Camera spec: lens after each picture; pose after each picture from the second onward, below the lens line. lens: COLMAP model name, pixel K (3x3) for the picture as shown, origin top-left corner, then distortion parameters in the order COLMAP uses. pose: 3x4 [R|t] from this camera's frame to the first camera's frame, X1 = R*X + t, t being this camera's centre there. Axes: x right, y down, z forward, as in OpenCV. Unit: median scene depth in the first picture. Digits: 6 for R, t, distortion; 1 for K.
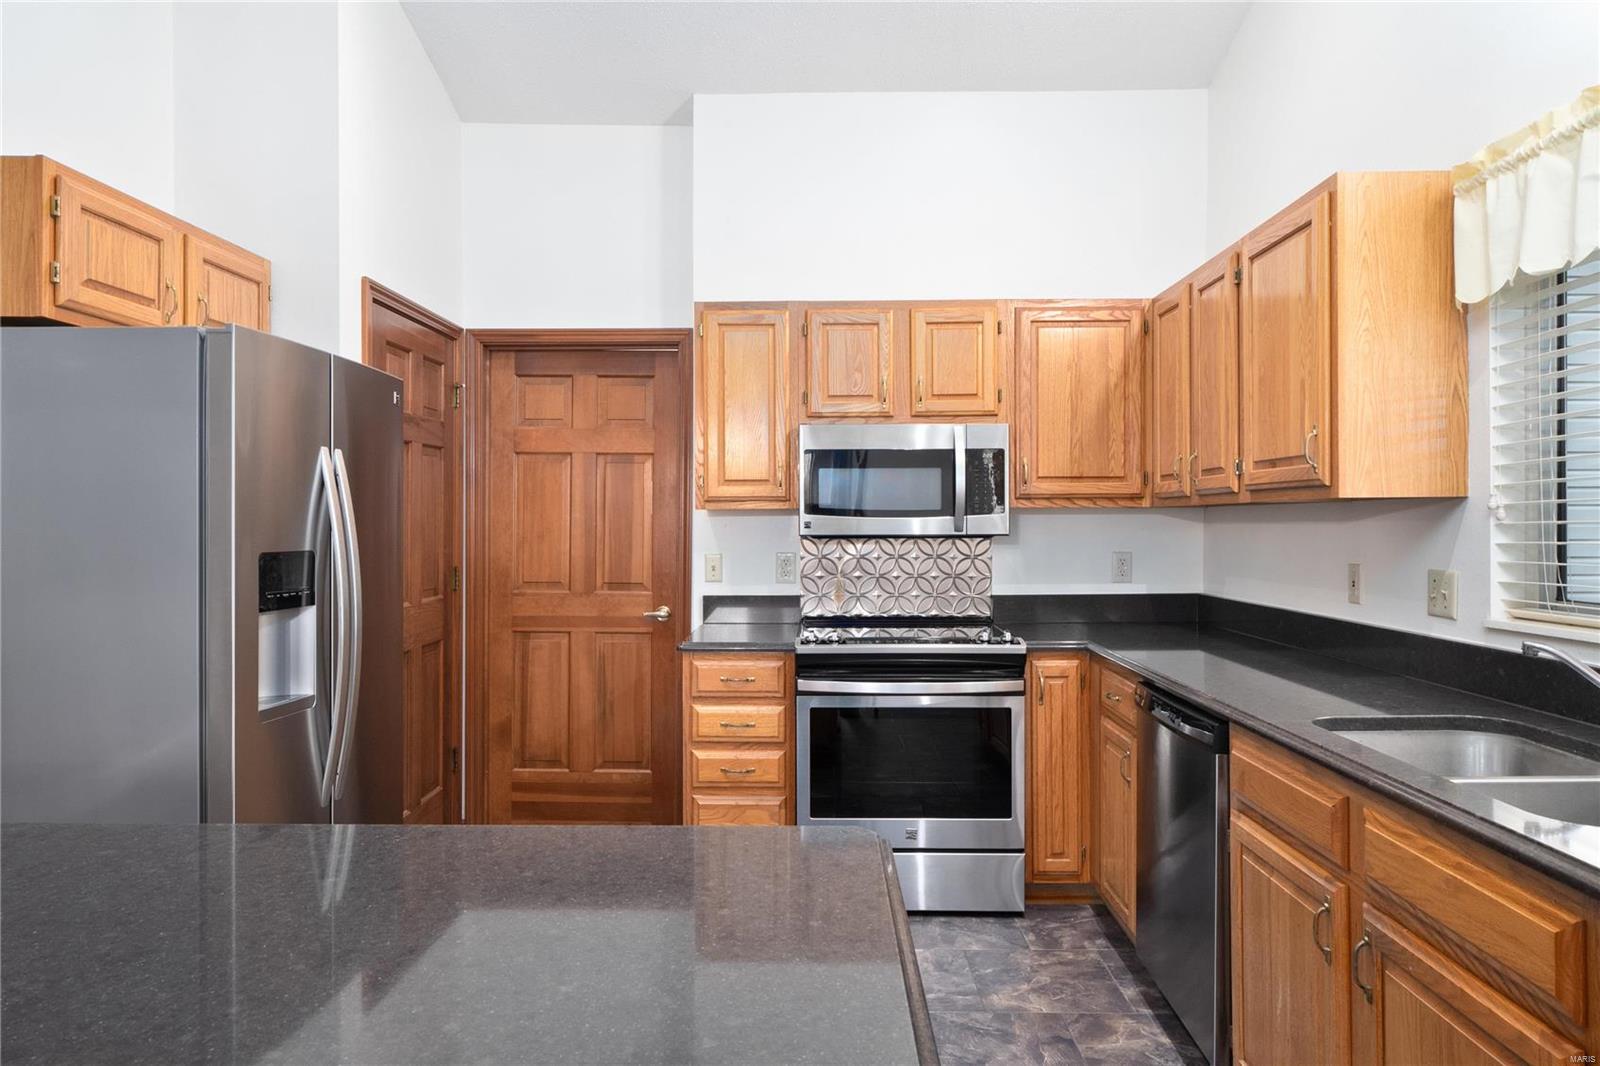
lens RADIAL K [[1006.8, 0, 794.4], [0, 1006.8, 520.7], [0, 0, 1]] dist [0.003555, -0.000769]
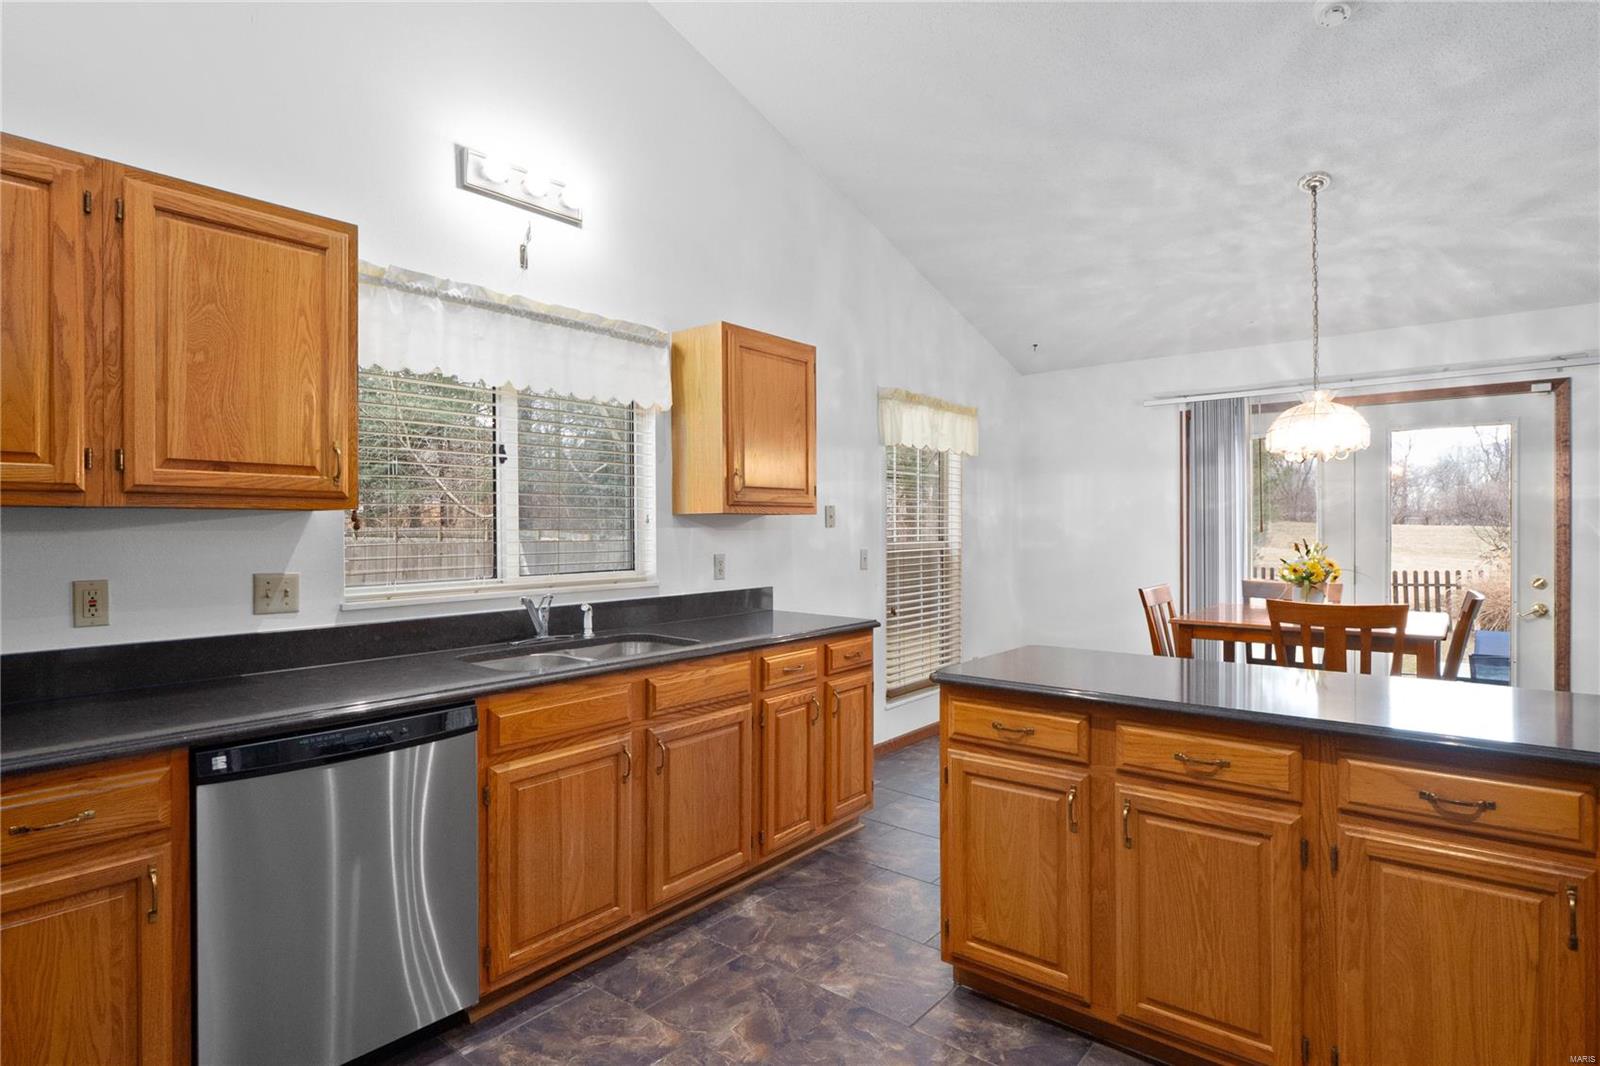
lens RADIAL K [[826.0, 0, 794.2], [0, 826.0, 529.8], [0, 0, 1]] dist [-0.006495, -0.000452]
pose [[-0.789932, 0.001801, 0.613192, -0.323782], [-0.000949, 0.999991, -0.004159, 0.019138], [-0.613194, -0.003868, -0.789923, 1.442841]]
